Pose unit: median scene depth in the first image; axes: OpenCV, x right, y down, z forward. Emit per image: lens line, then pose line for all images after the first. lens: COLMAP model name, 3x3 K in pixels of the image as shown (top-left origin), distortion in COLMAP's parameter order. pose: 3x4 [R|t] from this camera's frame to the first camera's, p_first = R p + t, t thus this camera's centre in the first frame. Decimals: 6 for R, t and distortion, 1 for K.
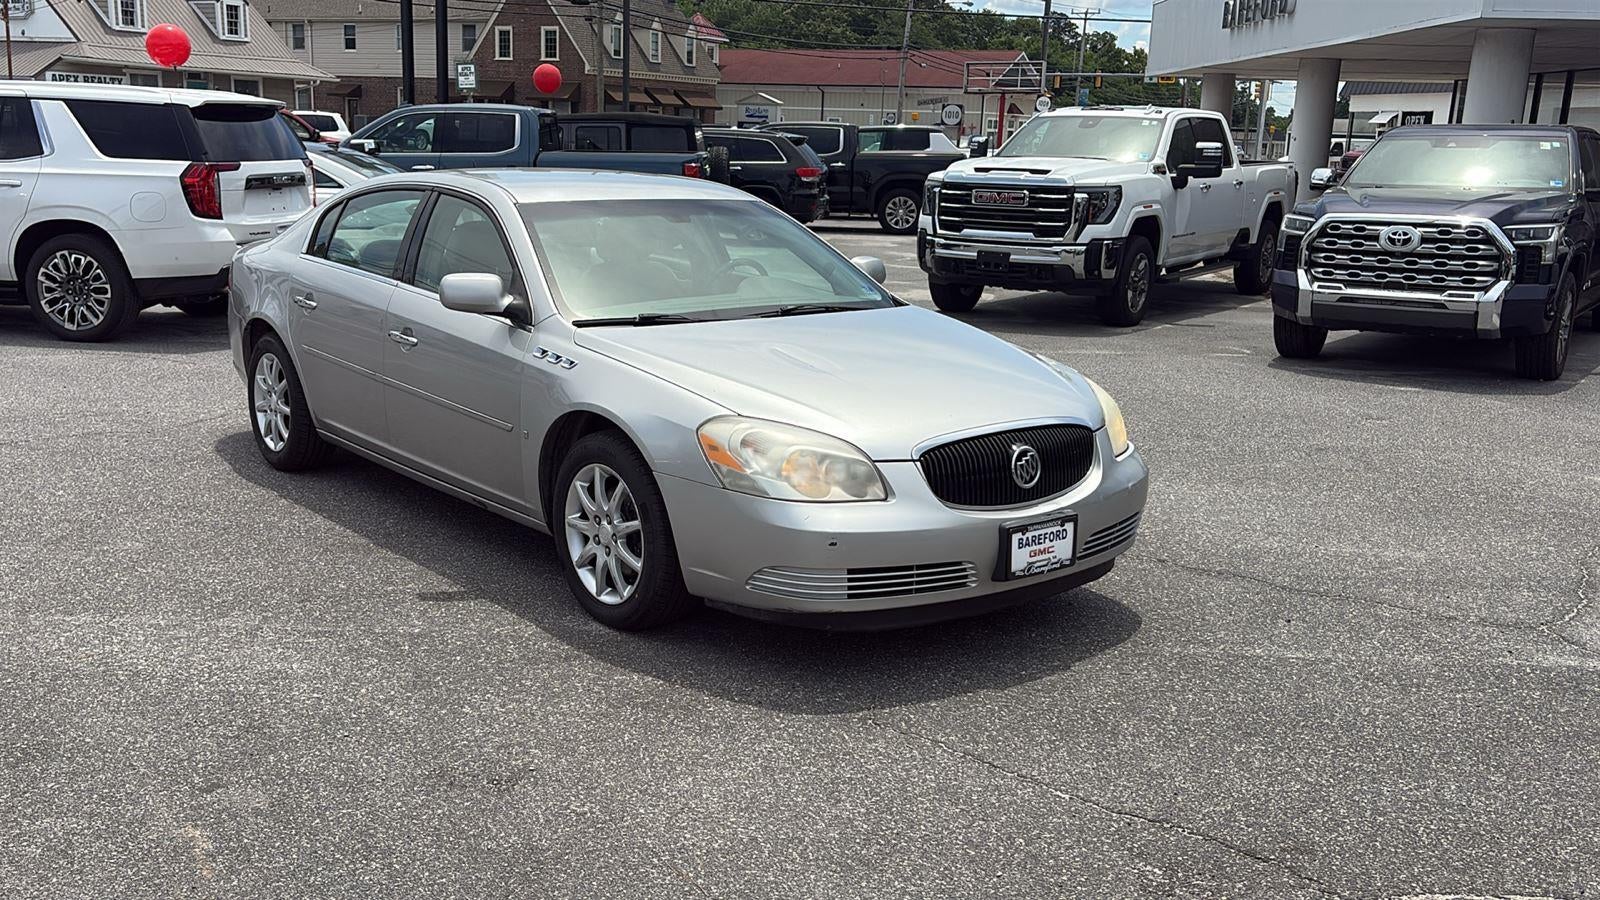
lens RADIAL K [[1459.3, 0, 768.4], [0, 1459.3, 444.8], [0, 0, 1]] dist [0.101464, -0.242578]
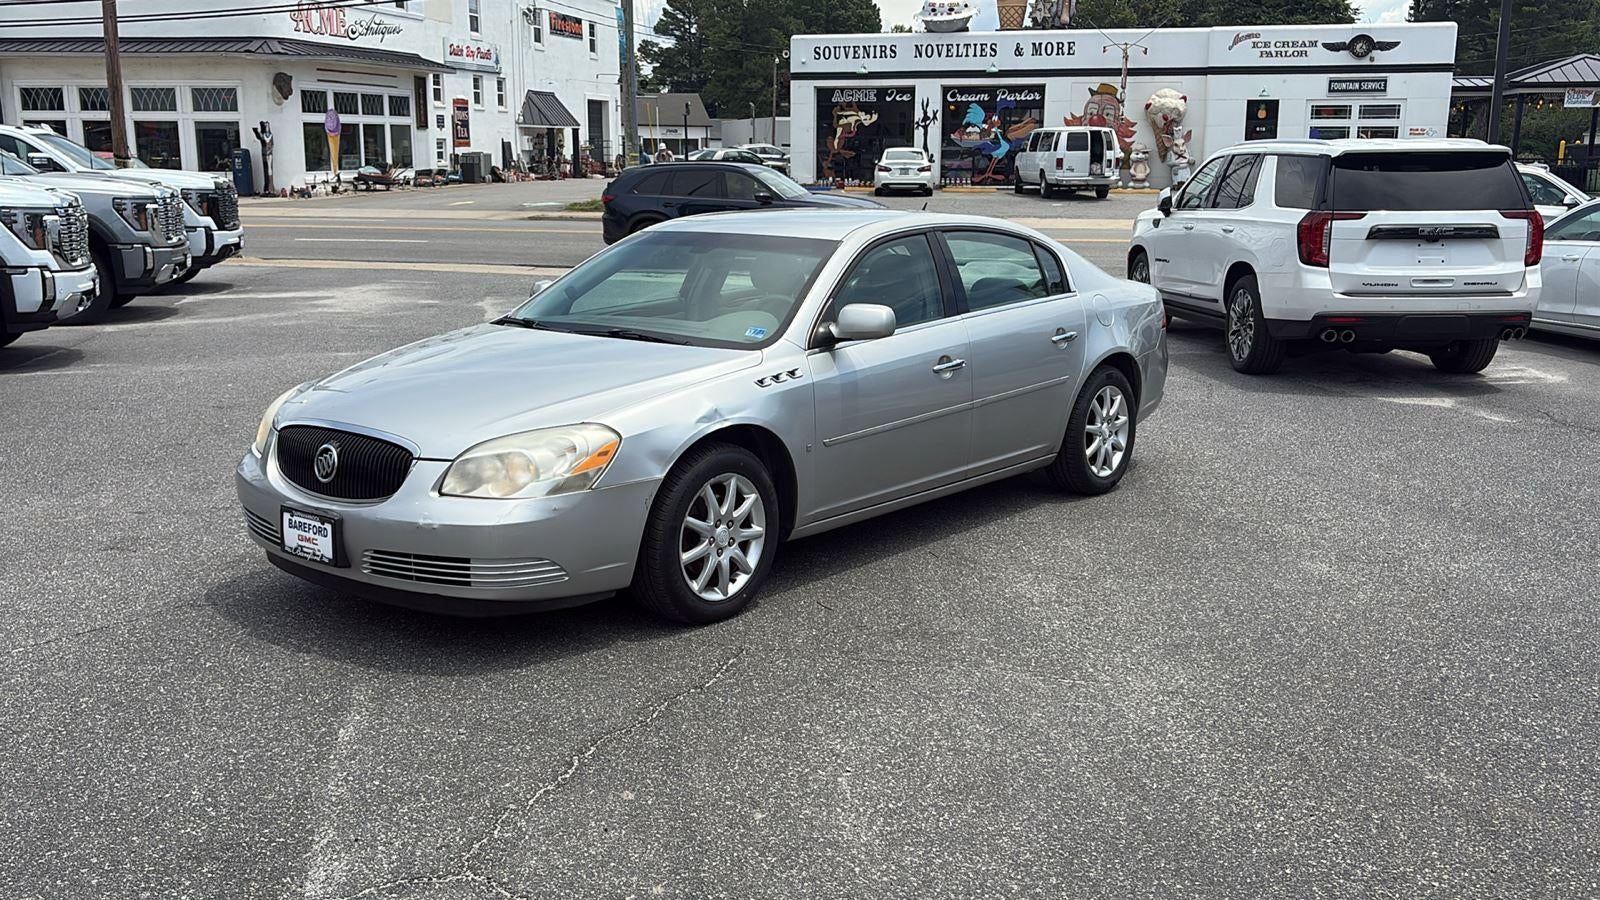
lens RADIAL K [[1464.1, 0, 812.2], [0, 1464.1, 447.1], [0, 0, 1]] dist [0.145340, -0.461371]
pose [[0.226284, 0.162396, -0.960429, 0.568446], [-0.201447, 0.972490, 0.116973, -0.086034], [0.953003, 0.167007, 0.252773, 0.456883]]
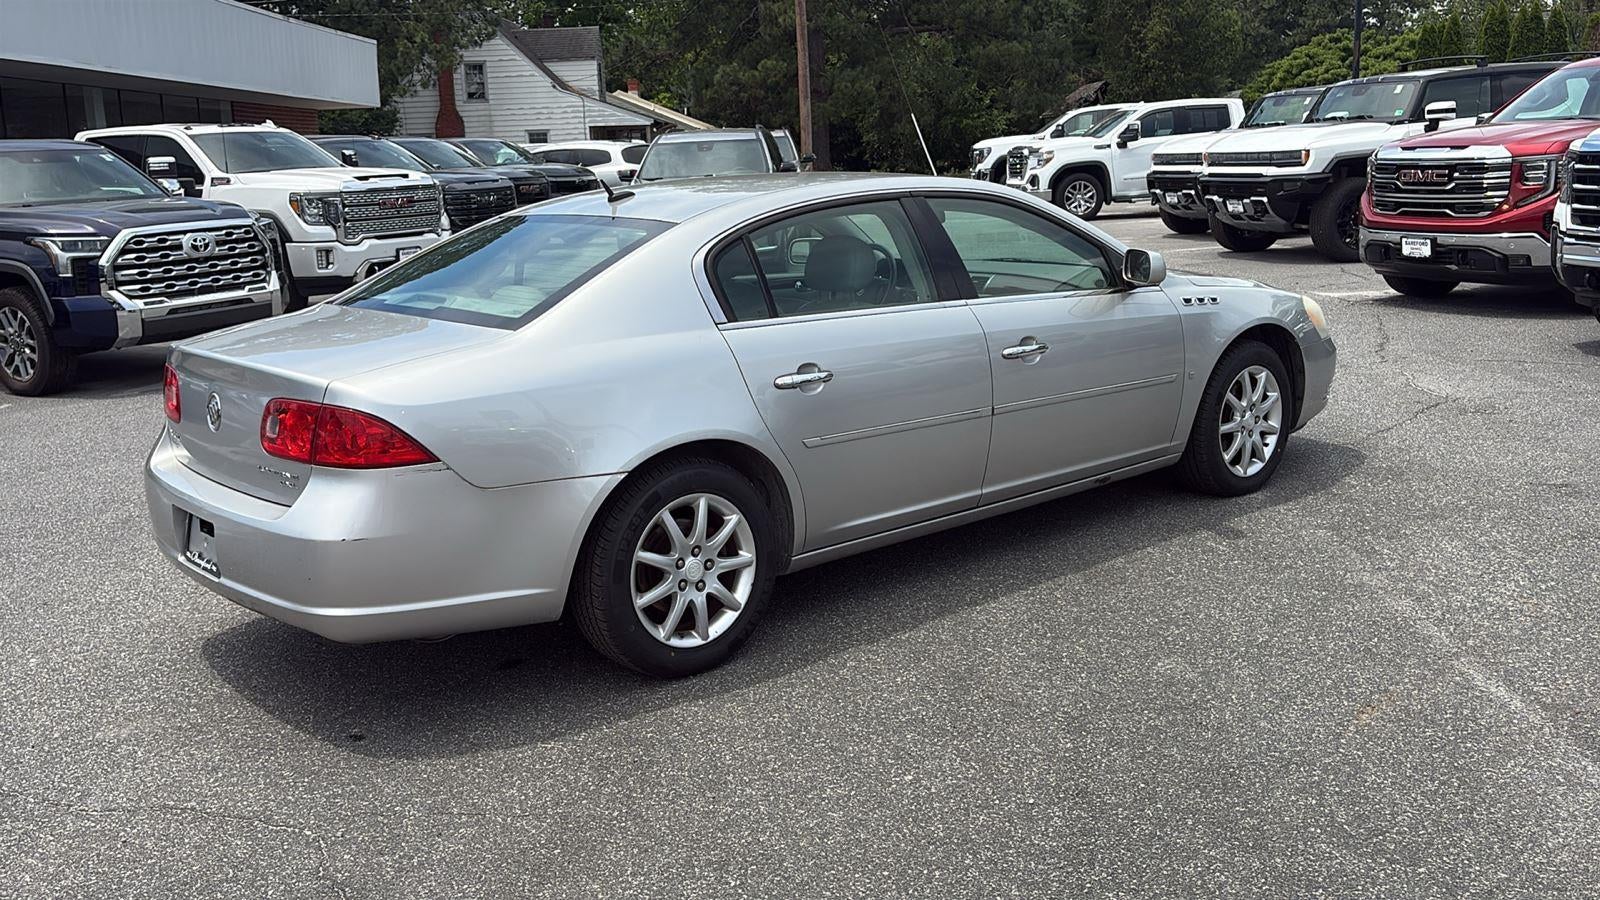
lens RADIAL K [[1455.0, 0, 754.0], [0, 1455.0, 426.7], [0, 0, 1]] dist [0.087135, -0.169155]
pose [[-0.004227, -0.212839, 0.977078, -0.625353], [0.246465, 0.946723, 0.207293, -0.140661], [-0.969142, 0.241692, 0.048456, 0.621992]]
